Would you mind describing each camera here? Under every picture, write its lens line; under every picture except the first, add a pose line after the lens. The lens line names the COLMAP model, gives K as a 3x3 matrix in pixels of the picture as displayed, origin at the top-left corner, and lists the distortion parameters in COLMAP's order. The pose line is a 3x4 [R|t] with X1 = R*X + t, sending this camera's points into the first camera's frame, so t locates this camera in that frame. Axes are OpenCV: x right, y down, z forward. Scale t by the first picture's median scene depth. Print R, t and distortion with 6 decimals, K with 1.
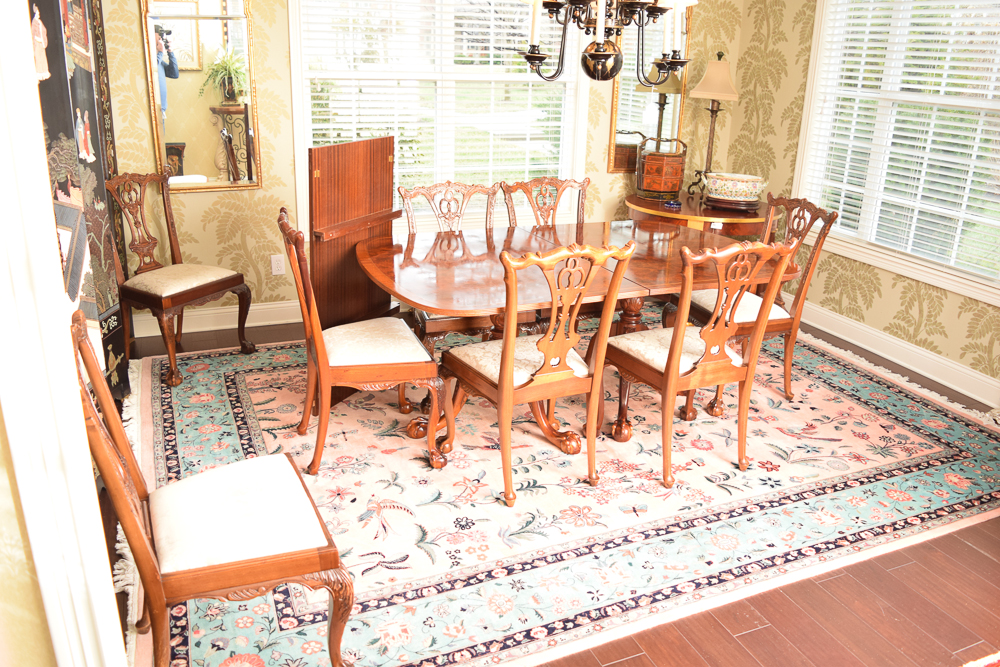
lens RADIAL K [[783.7, 0, 500.6], [0, 783.7, 328.0], [0, 0, 1]] dist [-0.094924, 0.020423]
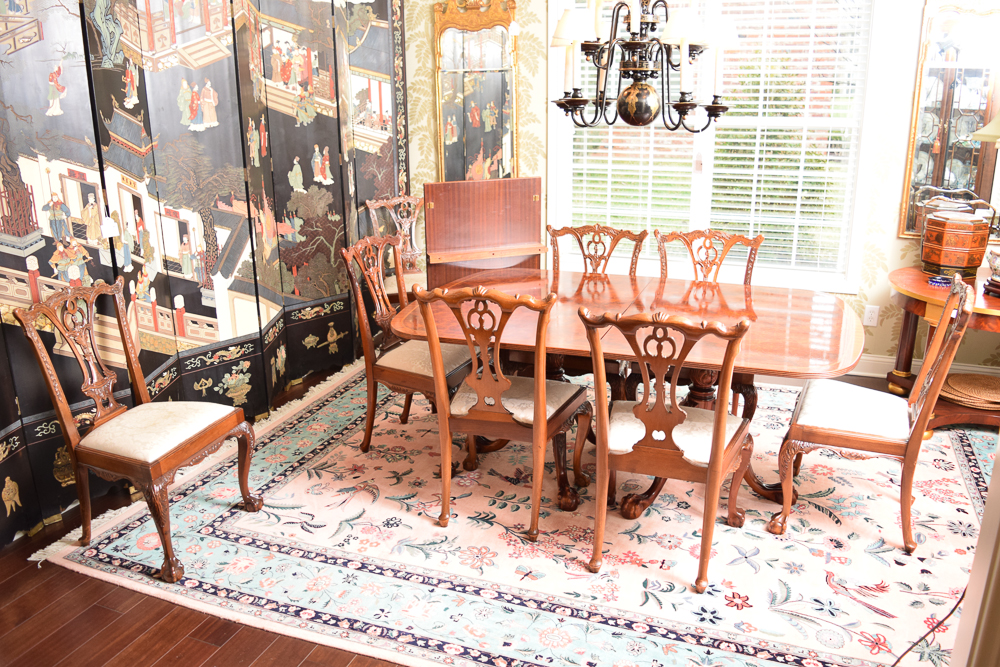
lens RADIAL K [[783.7, 0, 505.0], [0, 783.7, 328.4], [0, 0, 1]] dist [-0.094924, 0.020423]
pose [[0.722407, 0.168490, -0.670626, 0.611000], [-0.199394, 0.979420, 0.031282, -0.069573], [0.662095, 0.111120, 0.741136, 0.202176]]
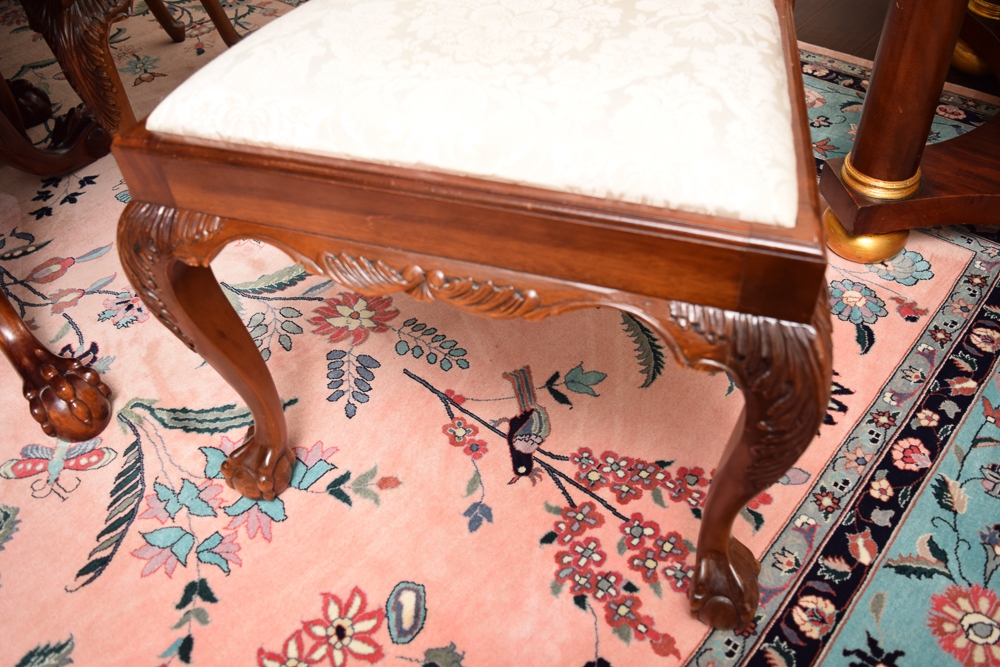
lens RADIAL K [[836.5, 0, 502.2], [0, 836.5, 326.5], [0, 0, 1]] dist [-0.097314, 0.027635]
pose [[0.437219, 0.591864, -0.677154, 0.520076], [-0.215735, 0.799970, 0.559917, -0.132696], [0.873097, -0.098721, 0.477447, 1.124915]]
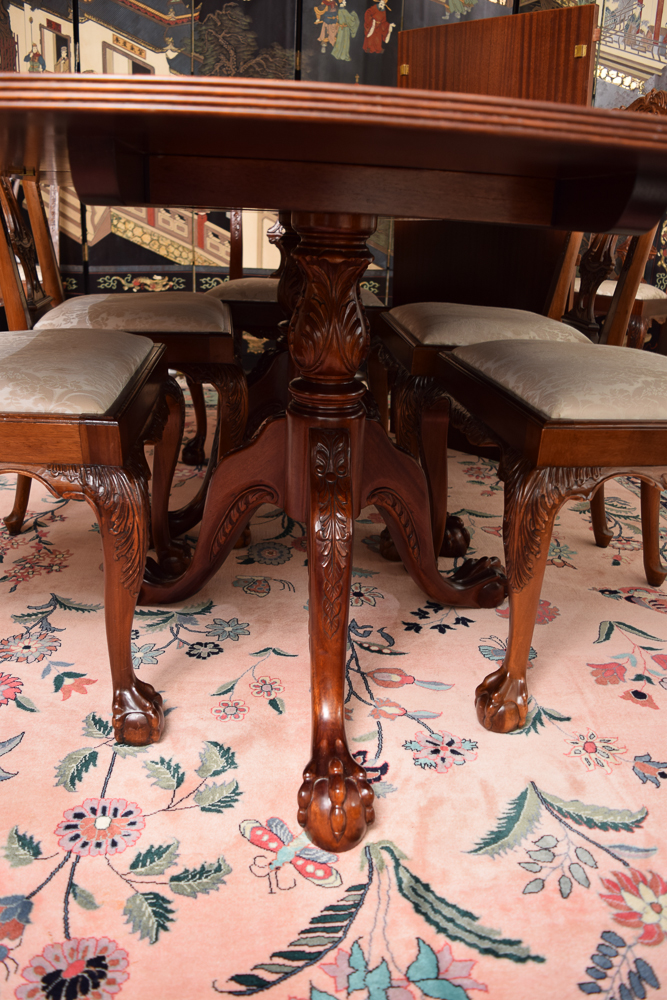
lens RADIAL K [[783.7, 0, 326.0], [0, 783.7, 499.4], [0, 0, 1]] dist [-0.094924, 0.020423]
pose [[-0.312695, 0.291536, -0.904007, 0.480613], [-0.355804, 0.846488, 0.396058, -0.106778], [0.880696, 0.445495, -0.160963, 1.119704]]
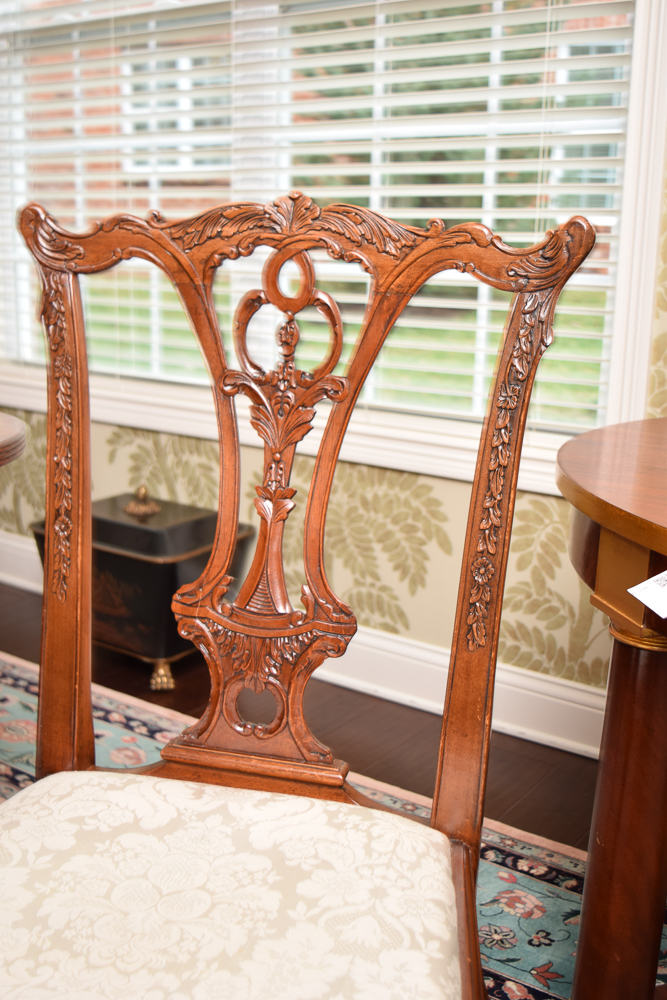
lens RADIAL K [[1085.8, 0, 320.7], [0, 1085.8, 505.9], [0, 0, 1]] dist [-0.062769, 0.000000]
pose [[0.530606, 0.189188, -0.826235, 0.535340], [-0.287952, 0.957033, 0.034215, -0.178743], [0.797208, 0.219762, 0.562285, 1.108981]]
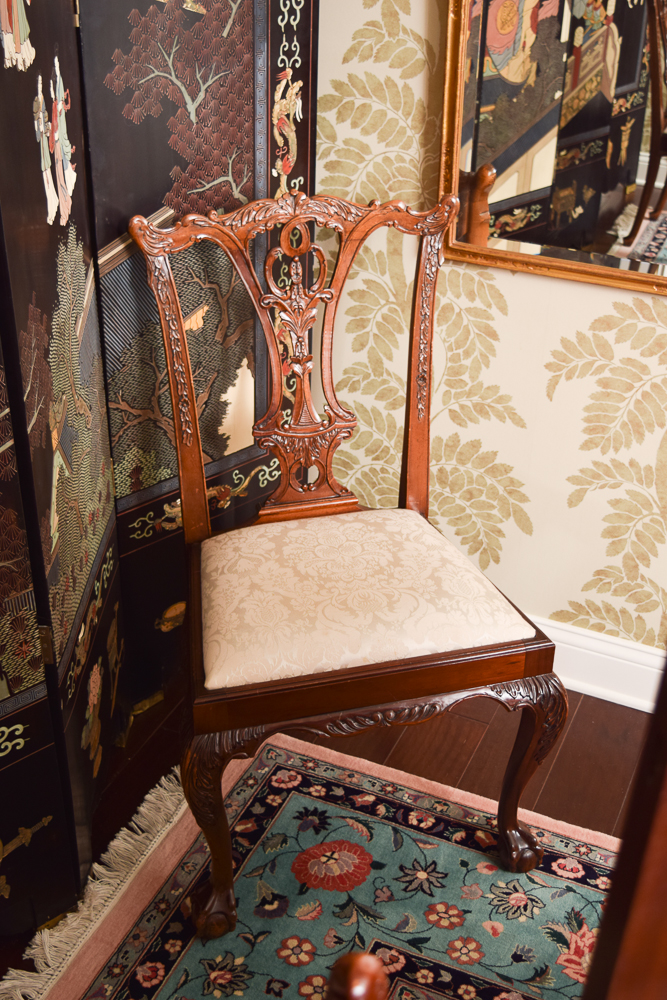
lens RADIAL K [[1210.0, 0, 327.1], [0, 1210.0, 499.7], [0, 0, 1]] dist [-0.043313, 0.000000]
pose [[0.681506, 0.364514, -0.634570, -0.160687], [-0.239776, 0.930478, 0.276980, -0.256657], [0.691417, -0.036609, 0.721528, 0.760525]]
